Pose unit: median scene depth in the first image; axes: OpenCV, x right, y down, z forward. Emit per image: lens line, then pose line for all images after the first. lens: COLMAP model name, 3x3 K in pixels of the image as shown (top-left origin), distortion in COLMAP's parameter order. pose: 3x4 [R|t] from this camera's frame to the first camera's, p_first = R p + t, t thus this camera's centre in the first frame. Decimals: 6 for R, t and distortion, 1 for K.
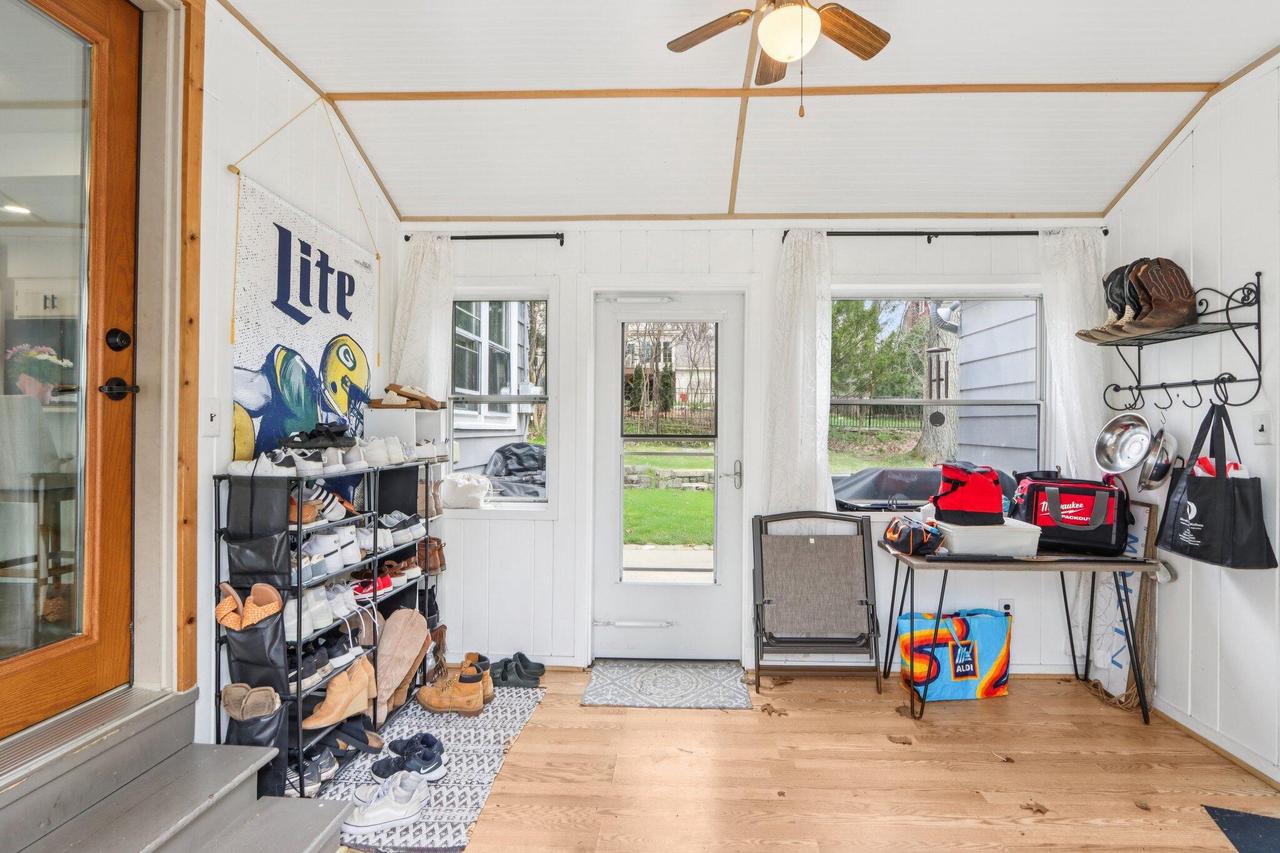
lens RADIAL K [[603.6, 0, 643.8], [0, 603.6, 426.1], [0, 0, 1]] dist [-0.017625, 0.002954]
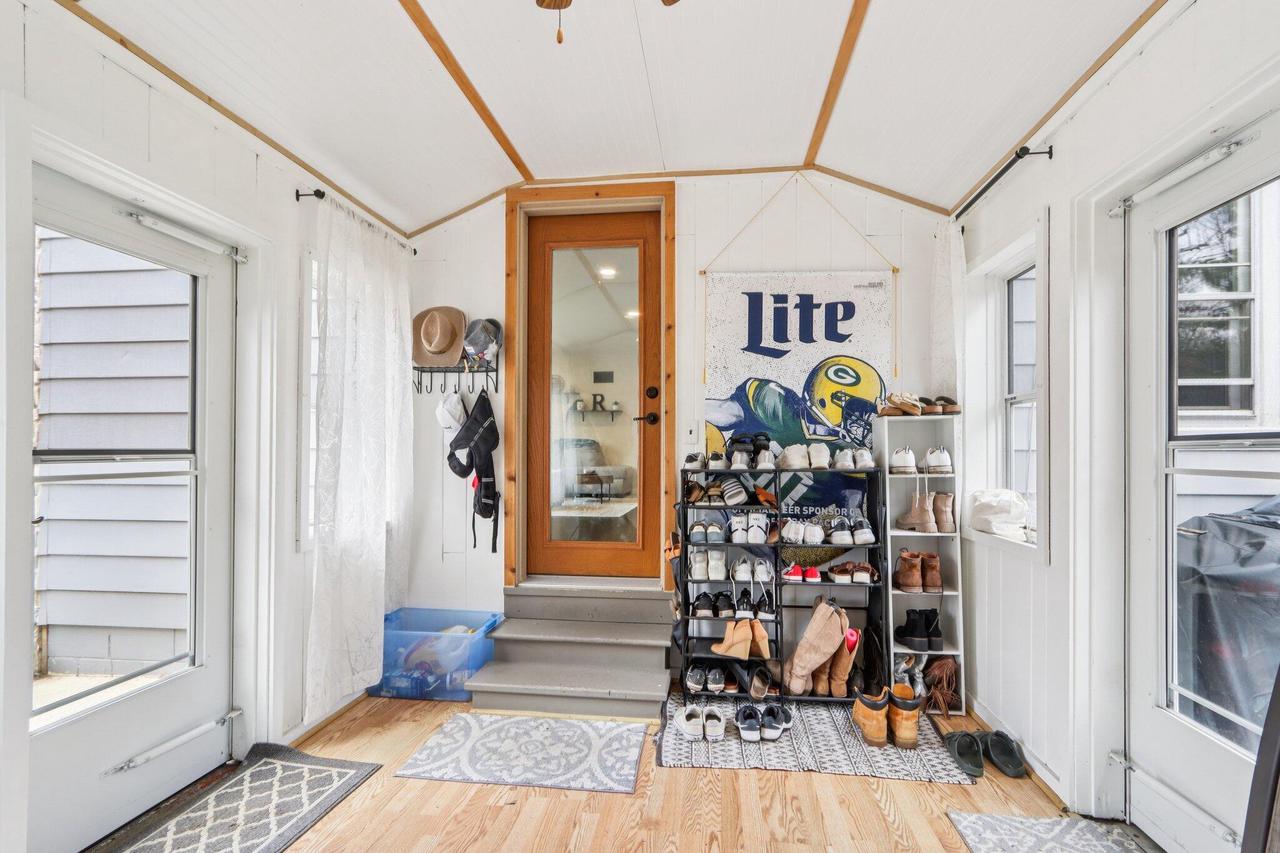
lens RADIAL K [[603.6, 0, 644.9], [0, 603.6, 447.2], [0, 0, 1]] dist [-0.017625, 0.002954]
pose [[-0.077612, -0.014789, -0.996874, 0.712378], [0.002176, 0.999885, -0.015003, 0.040097], [0.996981, -0.003333, -0.077571, 0.766700]]
